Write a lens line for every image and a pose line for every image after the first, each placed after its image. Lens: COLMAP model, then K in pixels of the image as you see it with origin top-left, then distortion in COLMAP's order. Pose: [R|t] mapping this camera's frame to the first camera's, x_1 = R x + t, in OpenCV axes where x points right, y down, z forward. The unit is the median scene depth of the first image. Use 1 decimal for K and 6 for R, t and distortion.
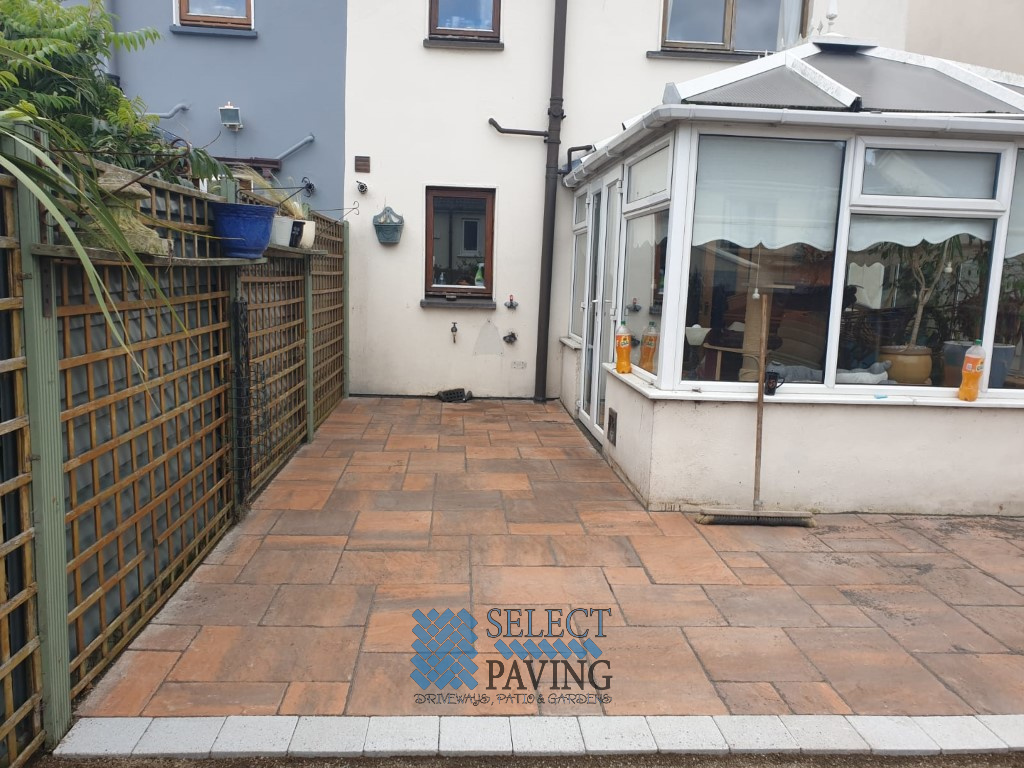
lens RADIAL K [[793.4, 0, 512.0], [0, 793.4, 384.0], [0, 0, 1]] dist [-0.044287, 0.051428]
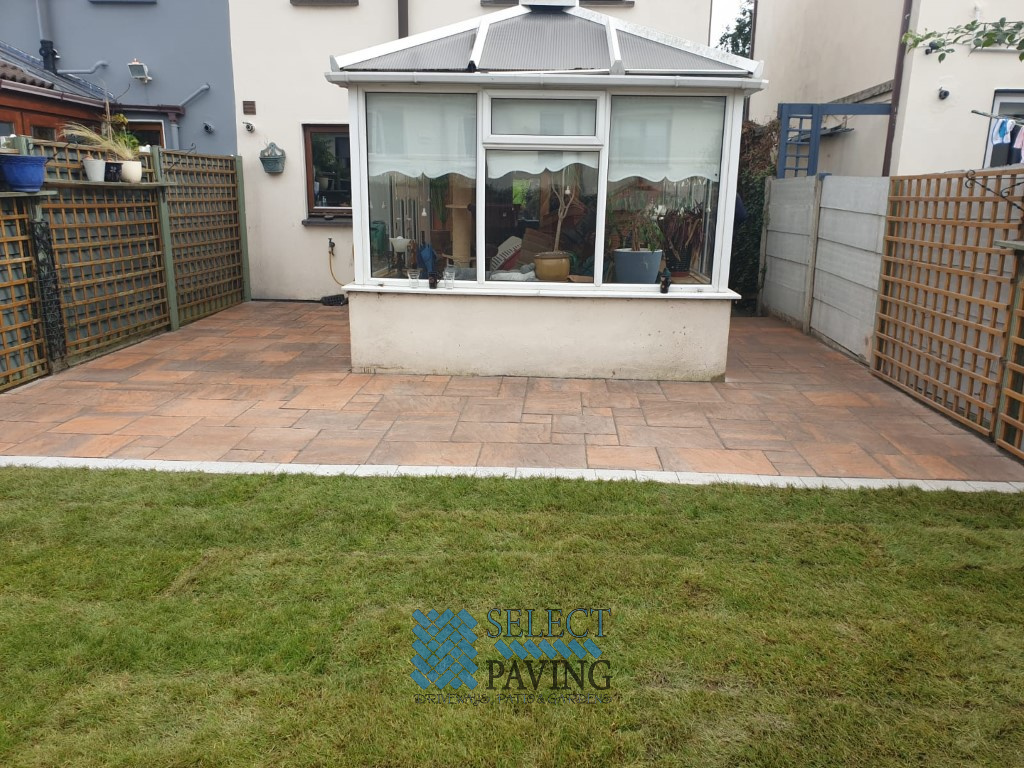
lens RADIAL K [[816.8, 0, 512.0], [0, 816.8, 384.0], [0, 0, 1]] dist [-0.112297, 0.166479]
pose [[0.991866, 0.020515, -0.125626, 0.480413], [-0.008973, 0.995741, 0.091760, 0.035666], [0.126973, -0.089886, 0.987825, -0.262825]]
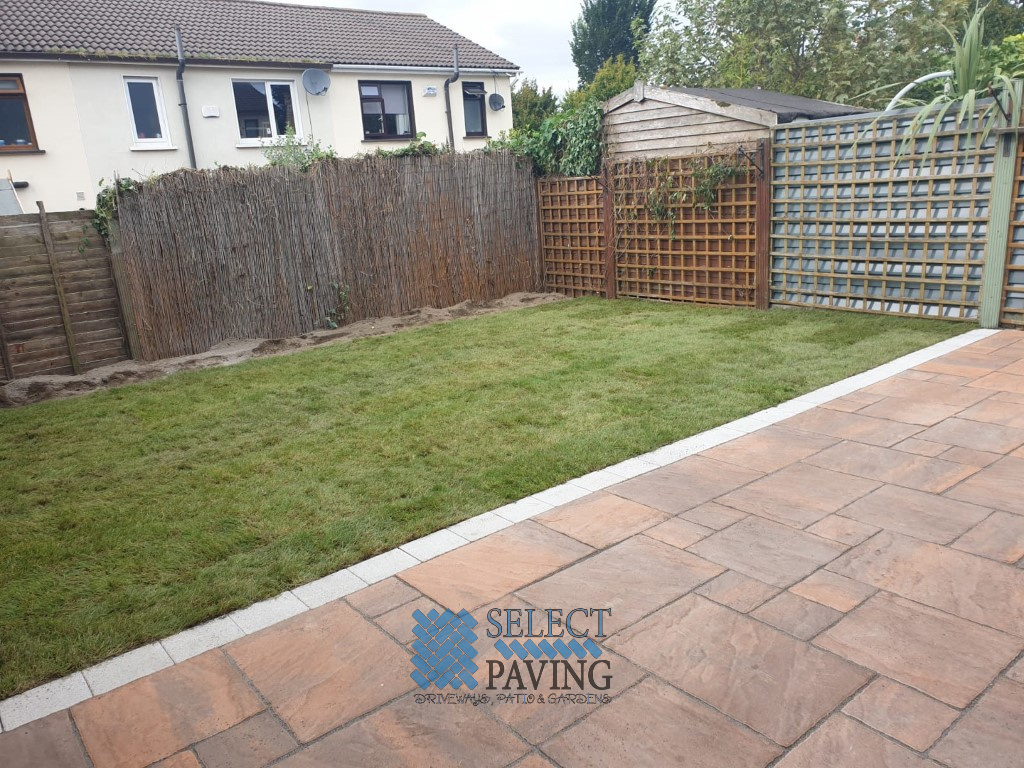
lens RADIAL K [[793.4, 0, 512.0], [0, 793.4, 384.0], [0, 0, 1]] dist [-0.044287, 0.051428]
pose [[-0.812794, 0.189510, -0.550864, 0.799521], [-0.022889, 0.934488, 0.355259, -0.090117], [0.582101, 0.301361, -0.755209, 0.809366]]
